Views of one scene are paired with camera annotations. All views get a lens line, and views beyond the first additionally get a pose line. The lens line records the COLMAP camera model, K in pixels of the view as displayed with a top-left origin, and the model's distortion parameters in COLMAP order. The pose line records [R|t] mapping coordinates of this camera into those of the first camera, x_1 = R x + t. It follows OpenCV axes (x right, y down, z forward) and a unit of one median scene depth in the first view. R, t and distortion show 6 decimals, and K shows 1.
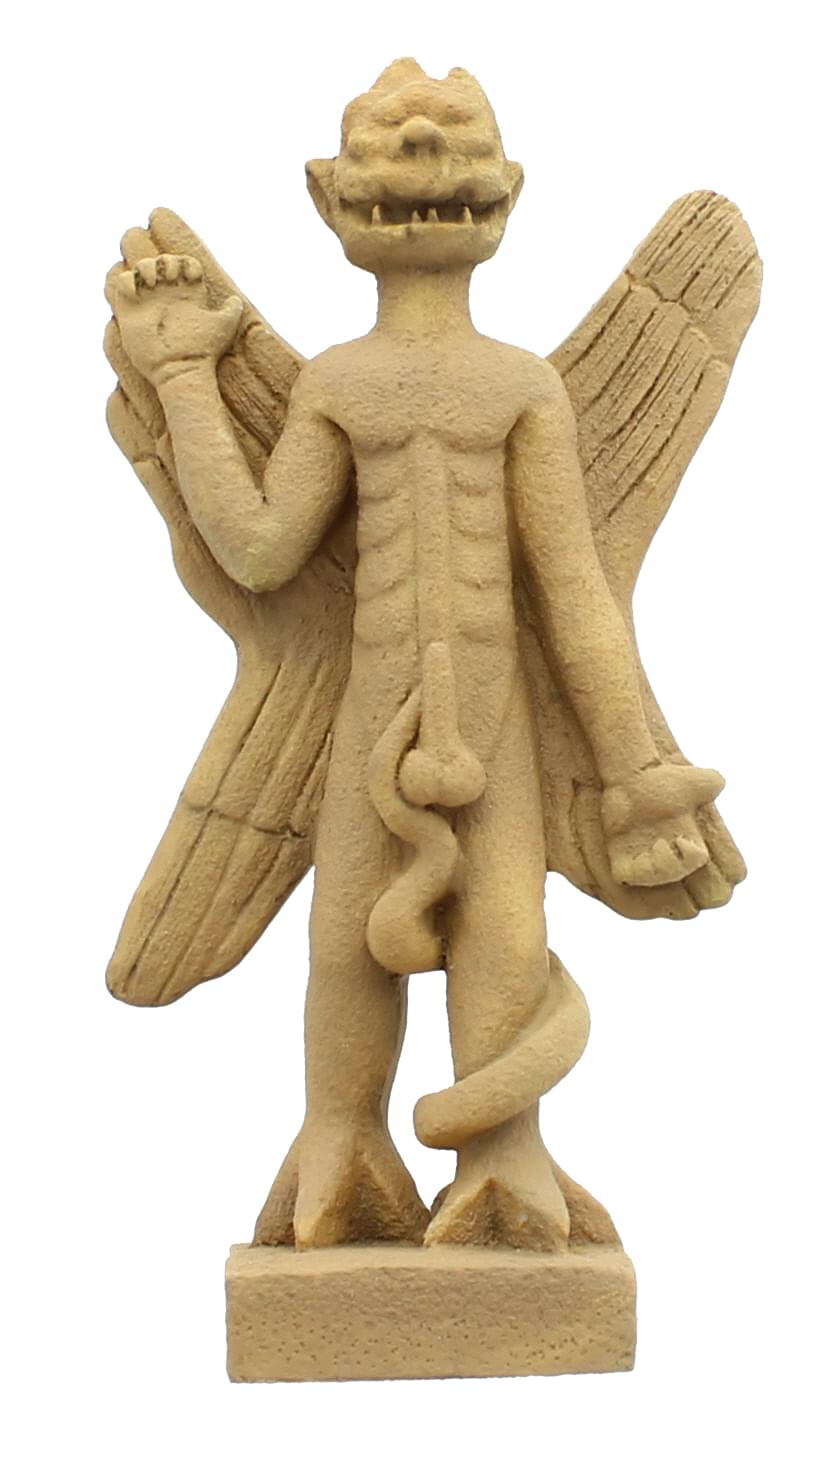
lens RADIAL K [[812.5, 0, 411.4], [0, 812.5, 729.2], [0, 0, 1]] dist [-0.000716, -0.000979]
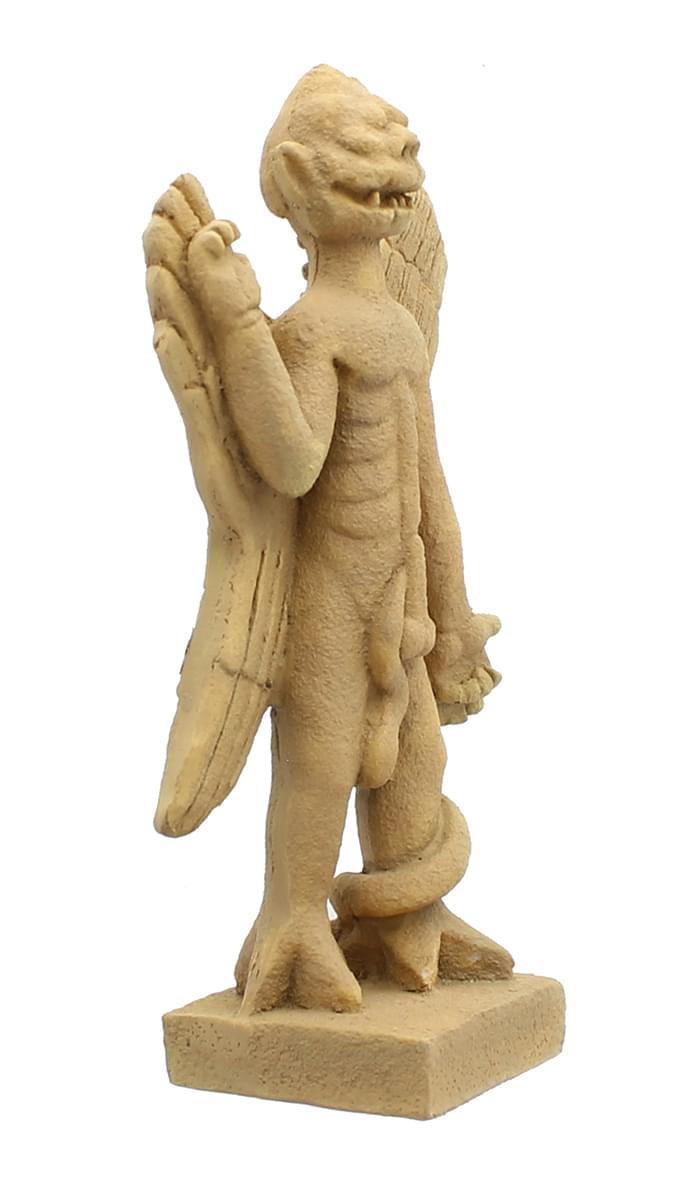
lens RADIAL K [[629.9, 0, 344.0], [0, 629.9, 600.2], [0, 0, 1]] dist [-0.002523, 0.000042]
pose [[0.975012, -0.037825, 0.218909, -0.304822], [0.032751, 0.999105, 0.026760, -0.032626], [-0.219726, -0.018922, 0.975378, 0.035968]]
